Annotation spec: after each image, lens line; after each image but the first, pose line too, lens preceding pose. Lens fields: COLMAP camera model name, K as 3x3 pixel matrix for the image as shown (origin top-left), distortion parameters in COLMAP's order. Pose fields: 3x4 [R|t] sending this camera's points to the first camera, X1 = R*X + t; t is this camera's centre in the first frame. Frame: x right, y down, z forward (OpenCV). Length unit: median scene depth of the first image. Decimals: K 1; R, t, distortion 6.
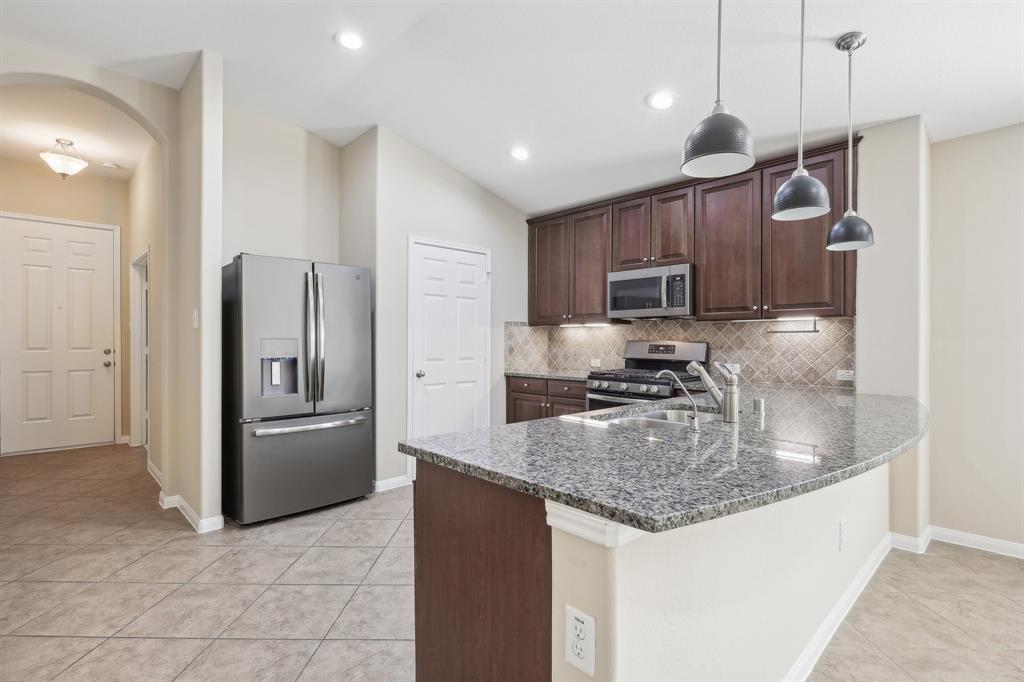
lens RADIAL K [[491.4, 0, 514.3], [0, 491.4, 340.3], [0, 0, 1]] dist [0.000210, -0.000981]
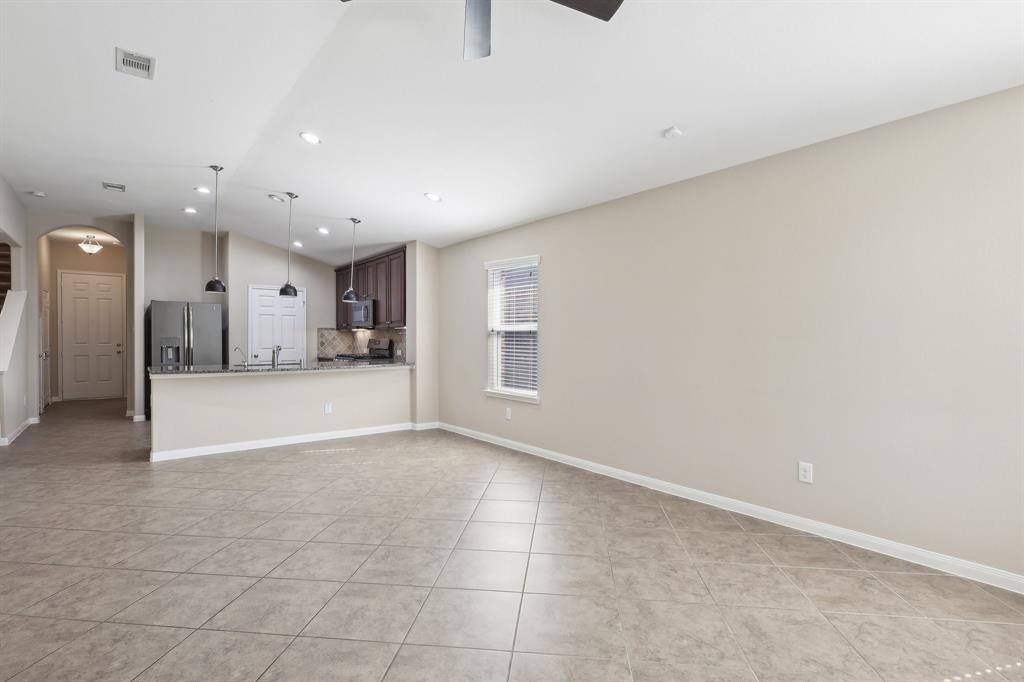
lens RADIAL K [[491.4, 0, 509.5], [0, 491.4, 340.8], [0, 0, 1]] dist [0.000210, -0.000981]
pose [[0.995511, -0.000599, -0.094645, 0.929966], [0.001059, 0.999988, 0.004803, 0.000996], [0.094641, -0.004882, 0.995500, -0.790733]]
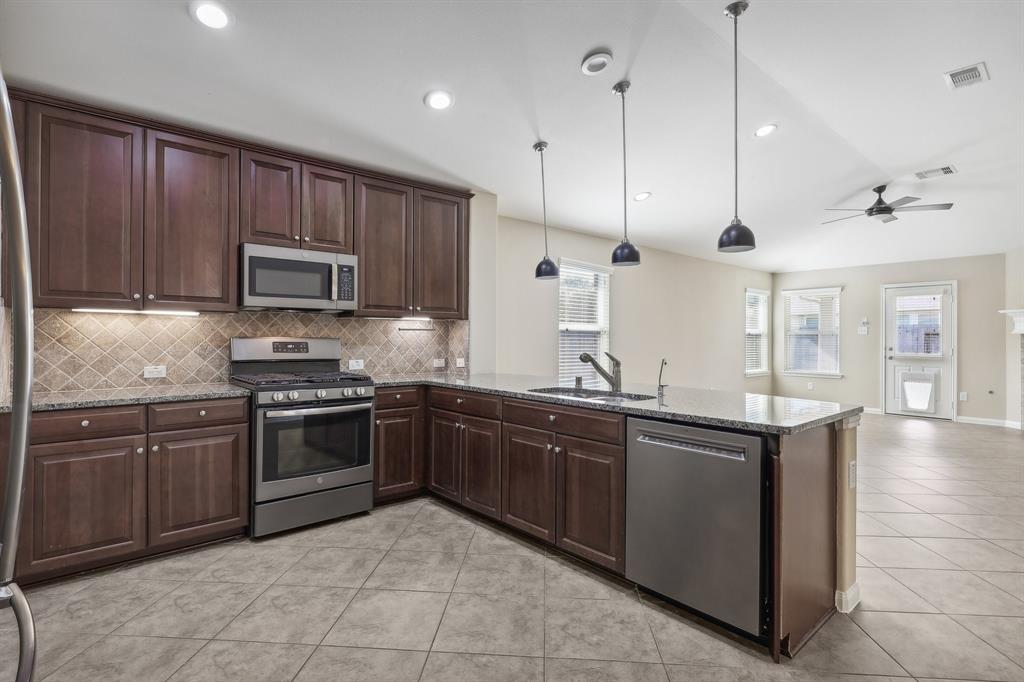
lens RADIAL K [[491.4, 0, 515.5], [0, 491.4, 336.7], [0, 0, 1]] dist [0.000210, -0.000981]
pose [[0.052346, -0.000958, 0.998629, -0.481174], [-0.004391, 0.999990, 0.001189, -0.002151], [-0.998619, -0.004447, 0.052342, 0.538976]]
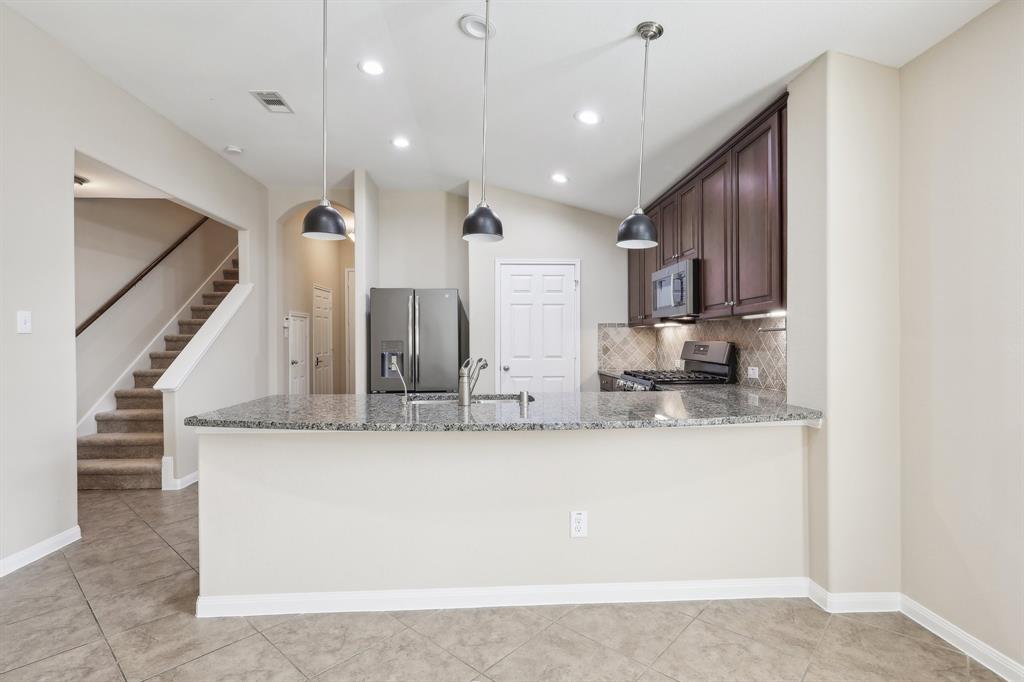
lens RADIAL K [[491.4, 0, 509.5], [0, 491.4, 341.8], [0, 0, 1]] dist [0.000210, -0.000981]
pose [[0.757203, -0.002929, -0.653173, 0.597751], [0.005575, 0.999983, 0.001979, -0.001053], [0.653156, -0.005140, 0.757206, 0.046770]]
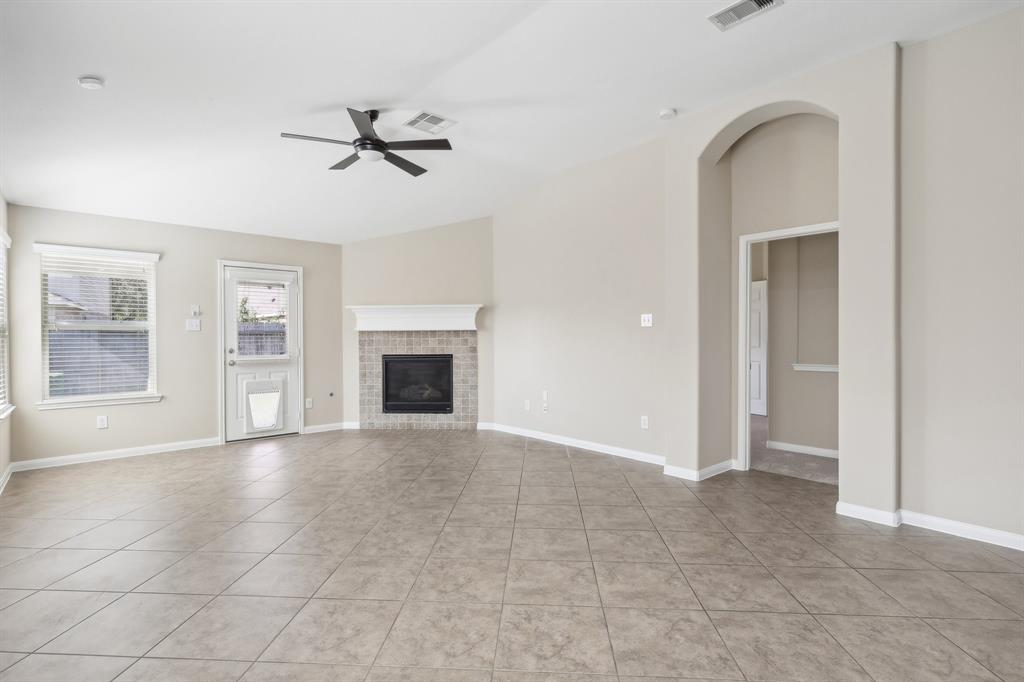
lens RADIAL K [[491.4, 0, 507.3], [0, 491.4, 344.6], [0, 0, 1]] dist [0.000210, -0.000981]
pose [[-0.998973, 0.002064, 0.045263, 0.578143], [0.002664, 0.999909, 0.013205, 0.006240], [-0.045232, 0.013312, -0.998888, 0.518371]]
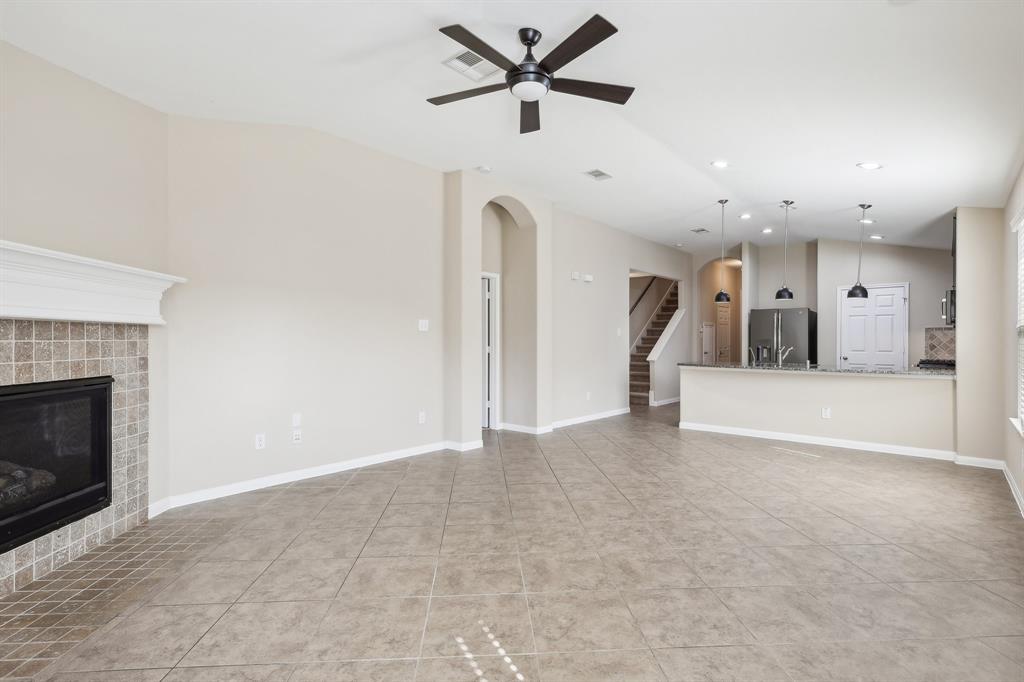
lens RADIAL K [[491.4, 0, 513.8], [0, 491.4, 342.6], [0, 0, 1]] dist [0.000210, -0.000981]
pose [[0.088105, 0.001328, -0.996110, 1.503287], [-0.001550, 0.999998, 0.001196, 0.007777], [0.996110, 0.001438, 0.088107, -0.429815]]
